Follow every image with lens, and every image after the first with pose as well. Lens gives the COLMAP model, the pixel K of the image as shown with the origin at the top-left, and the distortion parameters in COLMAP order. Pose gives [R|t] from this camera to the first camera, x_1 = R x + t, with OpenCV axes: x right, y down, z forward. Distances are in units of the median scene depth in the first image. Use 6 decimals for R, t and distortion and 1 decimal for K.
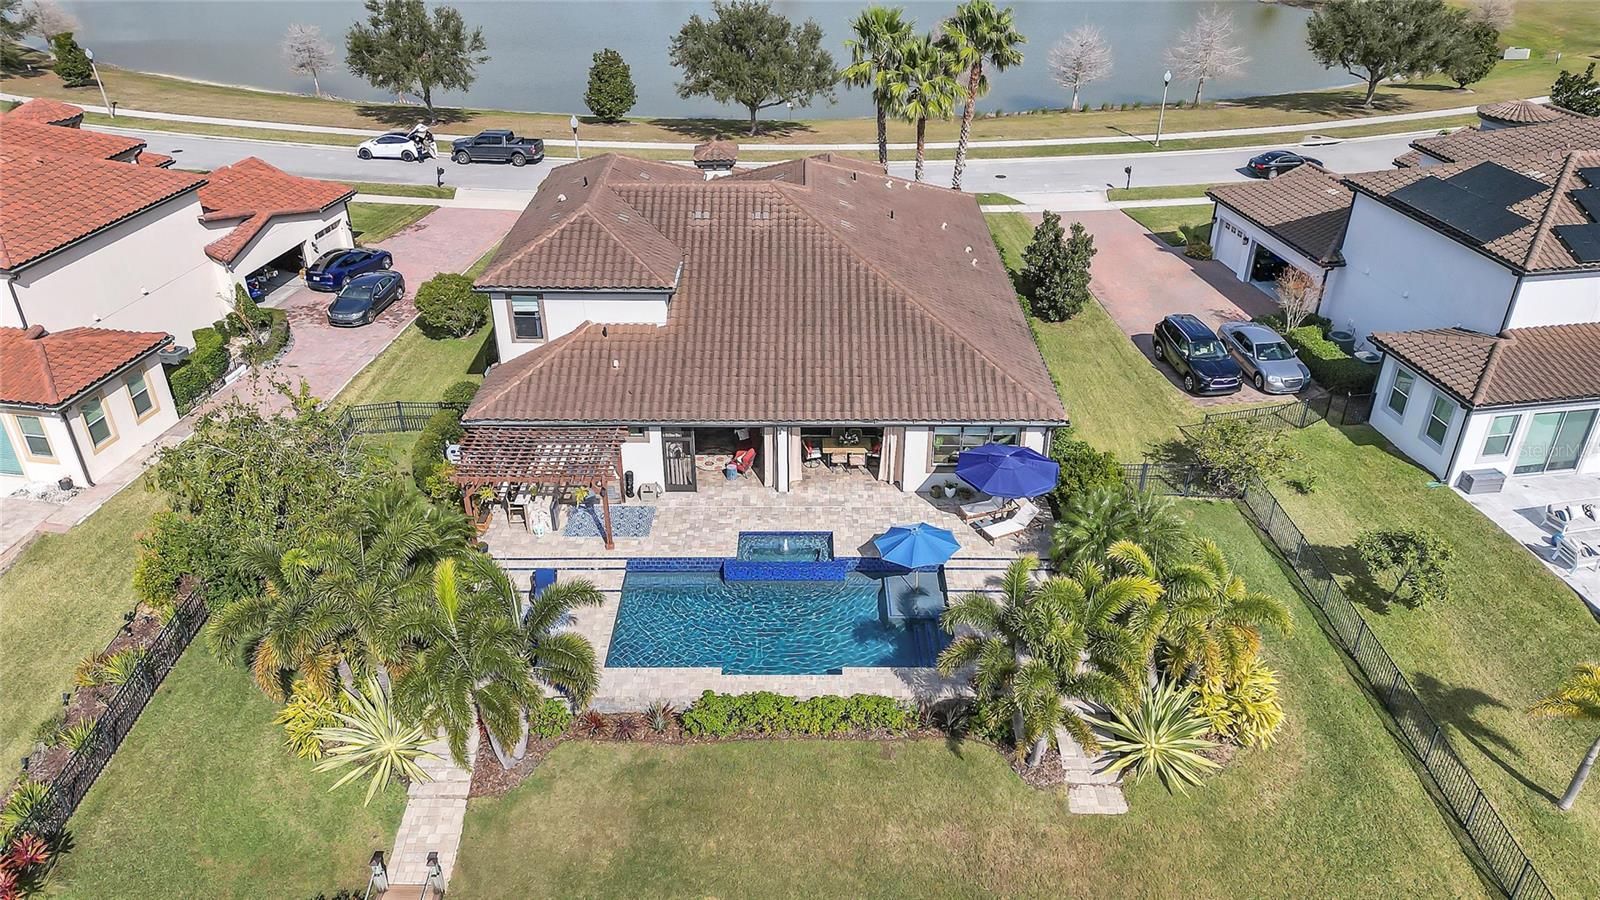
lens RADIAL K [[1109.8, 0, 808.3], [0, 1109.8, 386.9], [0, 0, 1]] dist [0.055869, -0.046490]
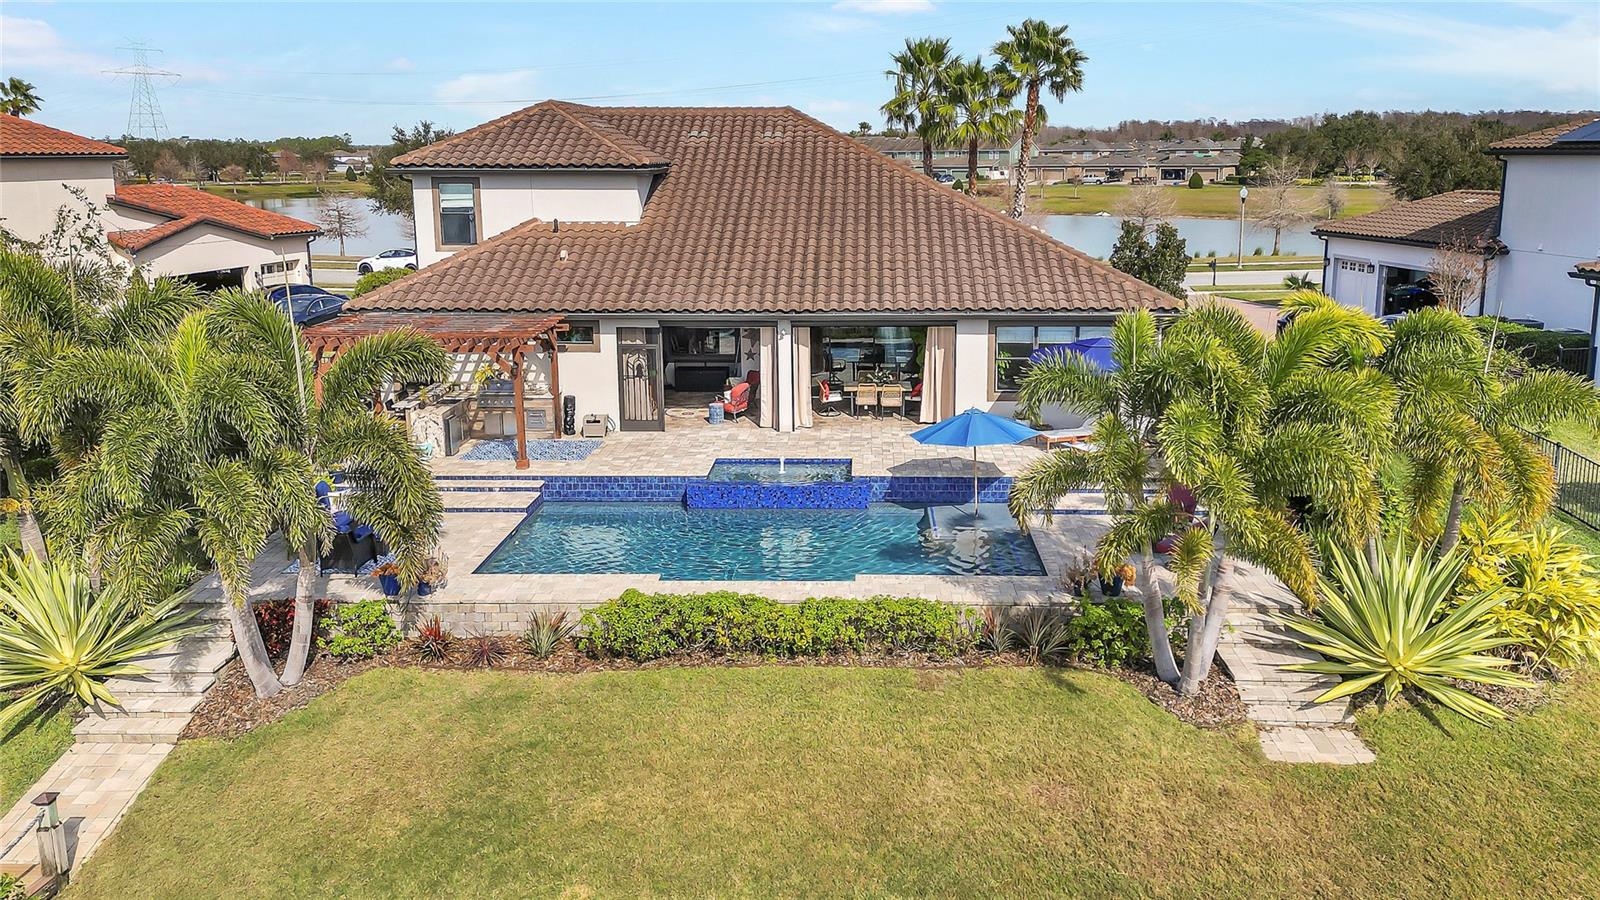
lens RADIAL K [[1109.8, 0, 844.7], [0, 1109.8, 362.5], [0, 0, 1]] dist [0.055869, -0.046490]
pose [[0.999702, 0.000800, -0.024419, 0.032486], [-0.008243, 0.951901, -0.306295, 0.271156], [0.022999, 0.306405, 0.951624, 0.314594]]
